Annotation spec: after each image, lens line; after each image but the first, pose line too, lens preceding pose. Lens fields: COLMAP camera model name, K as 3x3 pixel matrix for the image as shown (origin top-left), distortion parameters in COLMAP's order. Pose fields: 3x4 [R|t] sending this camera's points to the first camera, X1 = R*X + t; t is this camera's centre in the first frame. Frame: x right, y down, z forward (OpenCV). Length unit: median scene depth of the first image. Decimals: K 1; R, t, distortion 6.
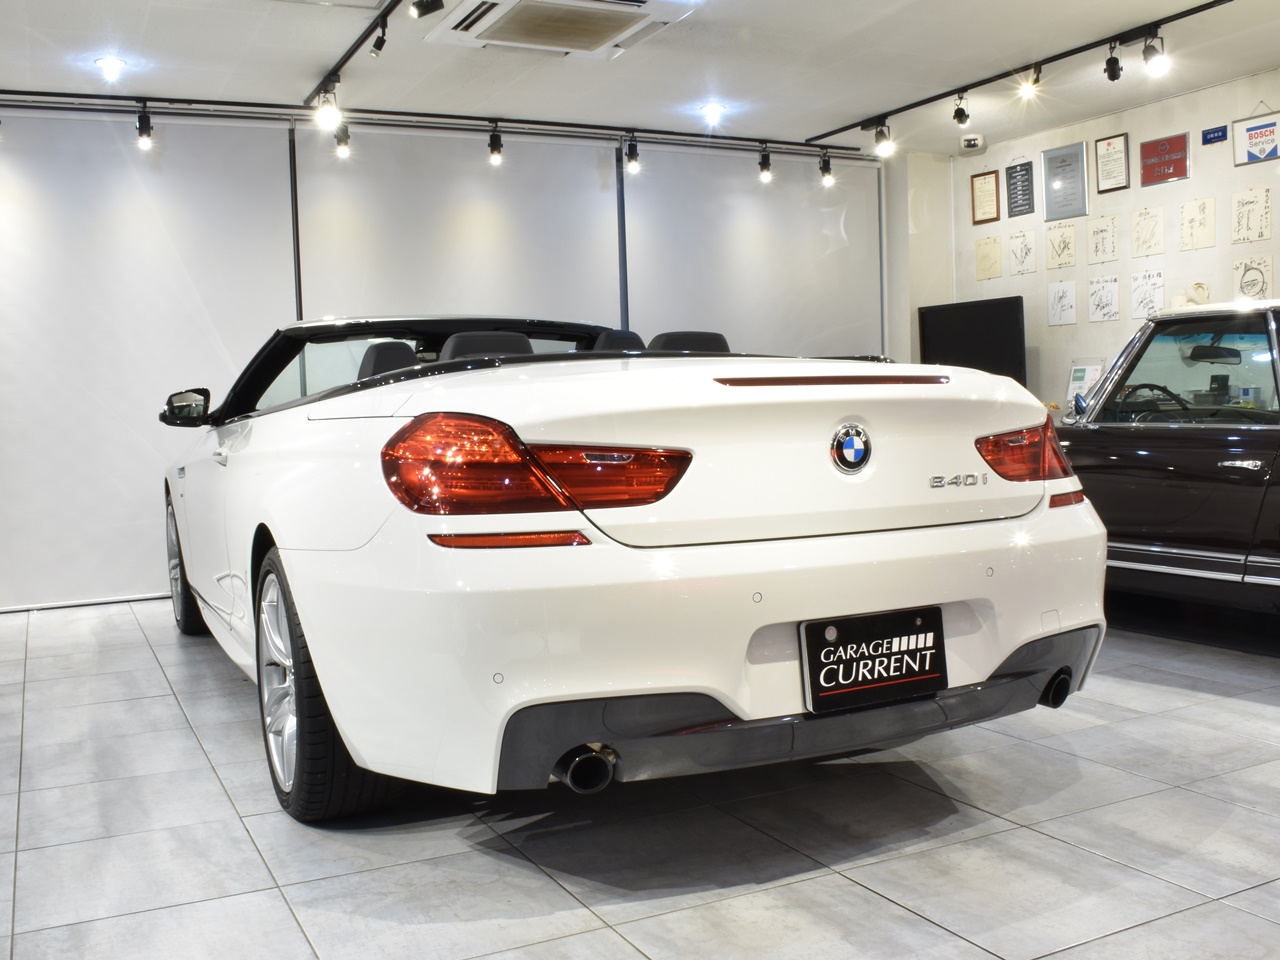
lens RADIAL K [[1210.8, 0, 644.4], [0, 1210.8, 511.9], [0, 0, 1]] dist [-0.110196, 0.000000]
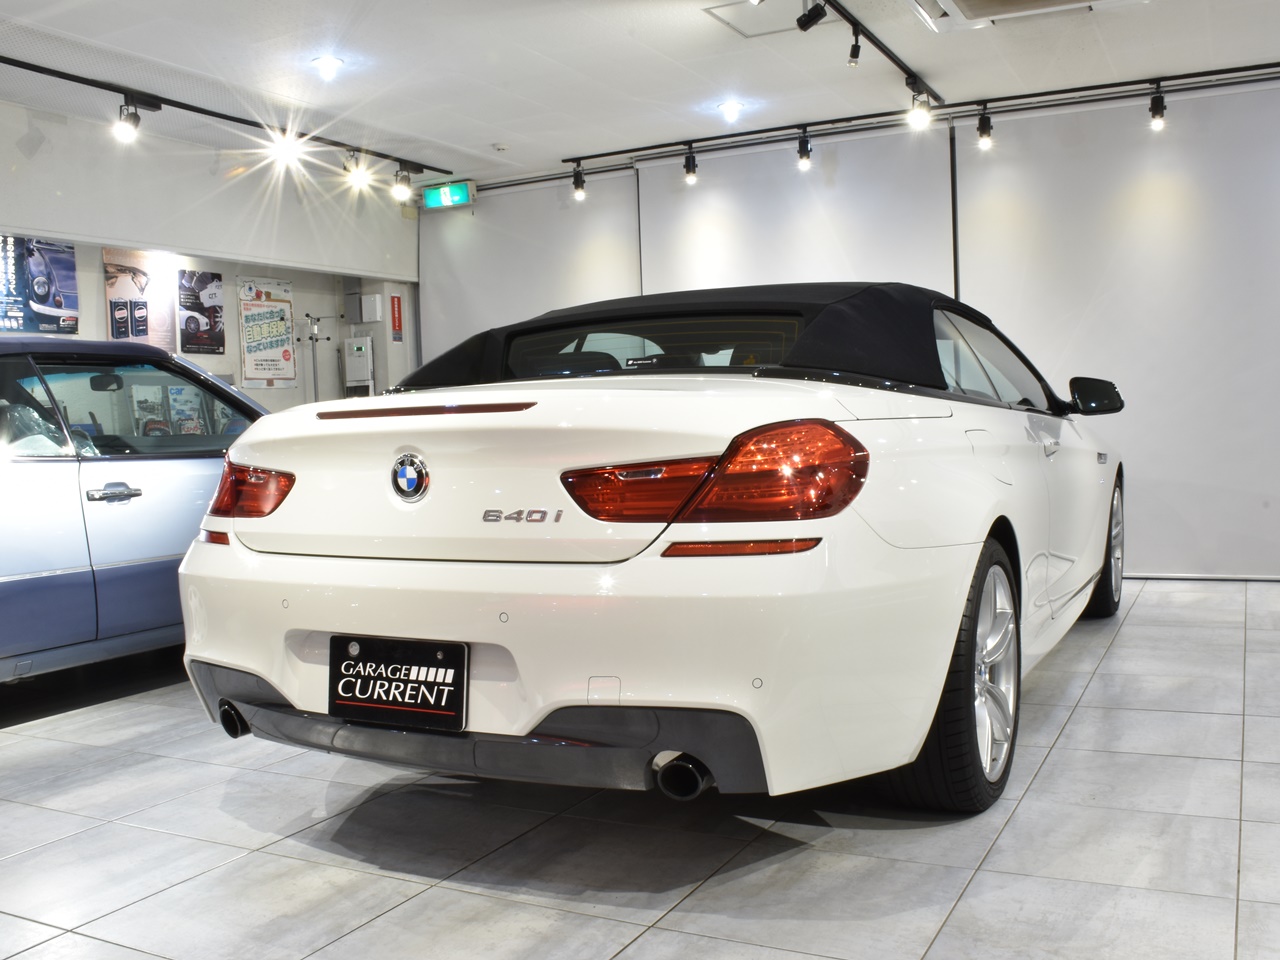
lens RADIAL K [[1210.8, 0, 652.3], [0, 1210.8, 492.2], [0, 0, 1]] dist [-0.110196, 0.000000]
pose [[0.601288, 0.057198, -0.796982, 1.193485], [-0.053473, 0.998079, 0.031287, -0.088705], [0.797241, 0.023804, 0.603192, 0.578808]]
